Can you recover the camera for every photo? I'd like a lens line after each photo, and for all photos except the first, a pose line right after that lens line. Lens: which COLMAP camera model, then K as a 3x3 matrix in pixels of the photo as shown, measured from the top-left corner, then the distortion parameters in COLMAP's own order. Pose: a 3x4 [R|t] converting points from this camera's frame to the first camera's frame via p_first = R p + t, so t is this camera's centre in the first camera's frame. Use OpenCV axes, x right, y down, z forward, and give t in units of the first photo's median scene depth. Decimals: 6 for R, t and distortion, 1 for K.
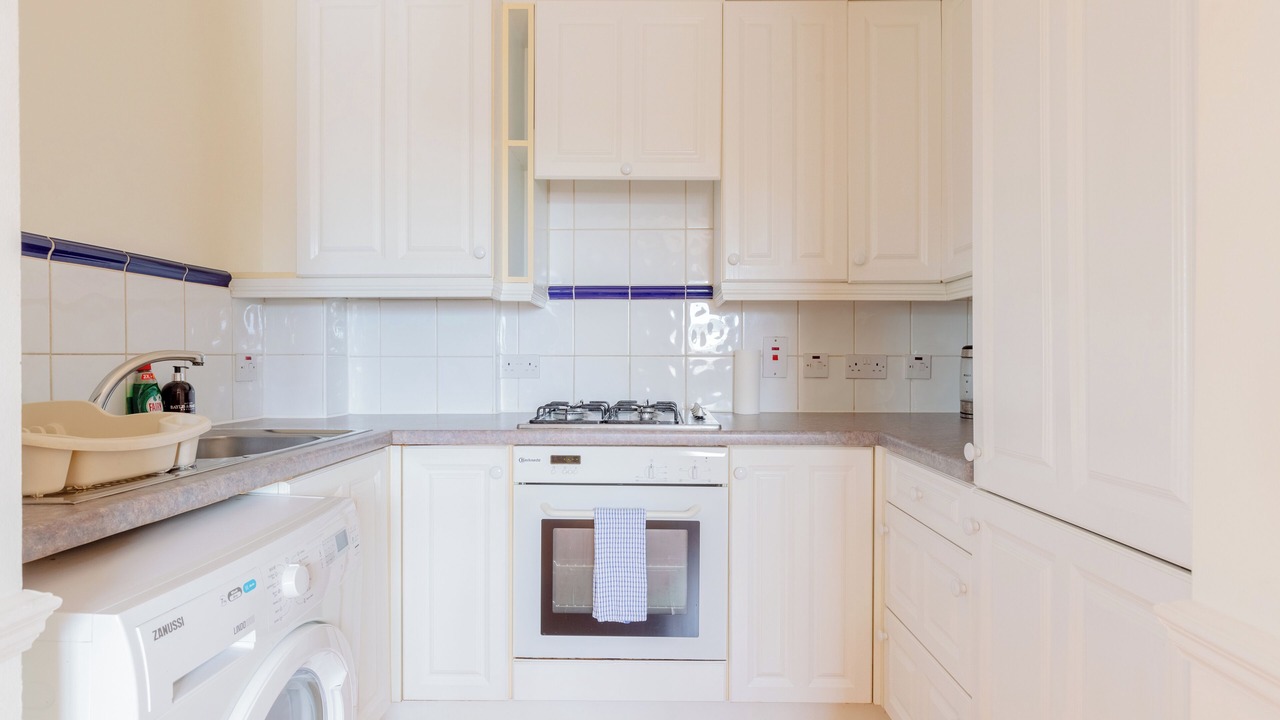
lens RADIAL K [[618.1, 0, 640.0], [0, 618.1, 360.0], [0, 0, 1]] dist [-0.002156, -0.001041]
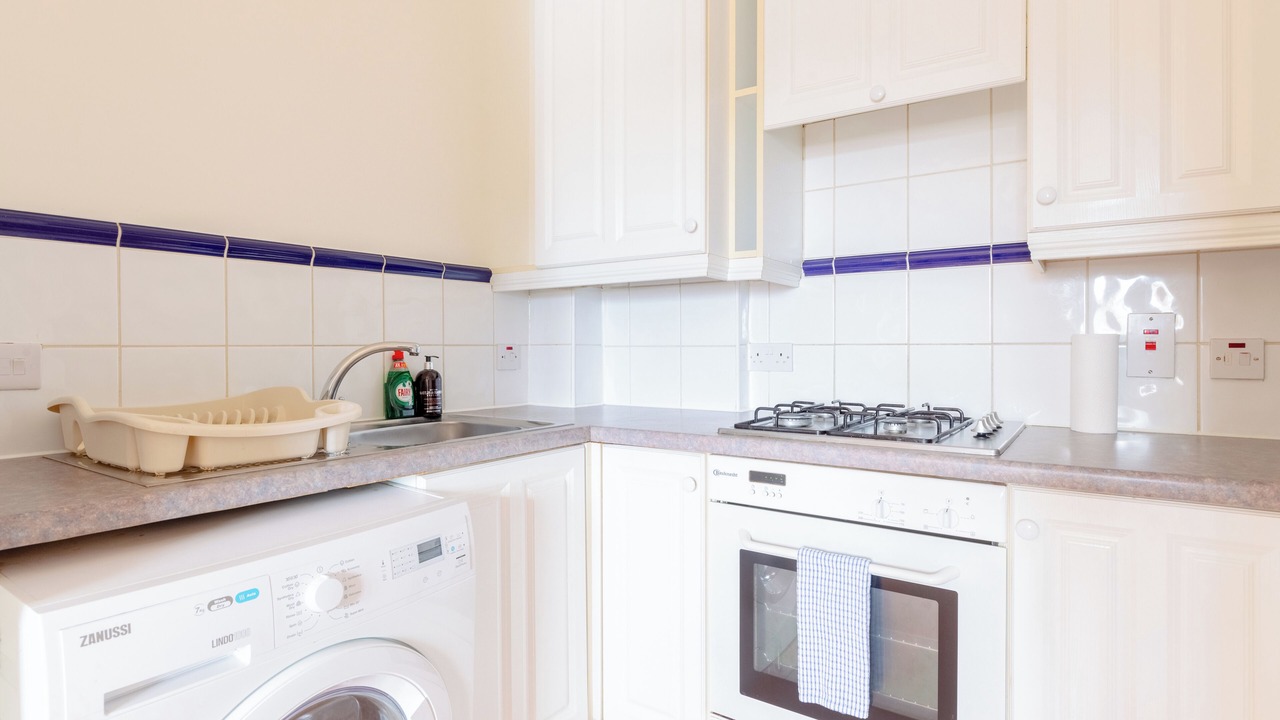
lens RADIAL K [[636.7, 0, 641.0], [0, 636.7, 347.1], [0, 0, 1]] dist [-0.000659, -0.000850]
pose [[0.844128, -0.002695, -0.536135, 0.175492], [0.001227, 0.999994, -0.003095, -0.001669], [0.536140, 0.001955, 0.844127, 0.235017]]
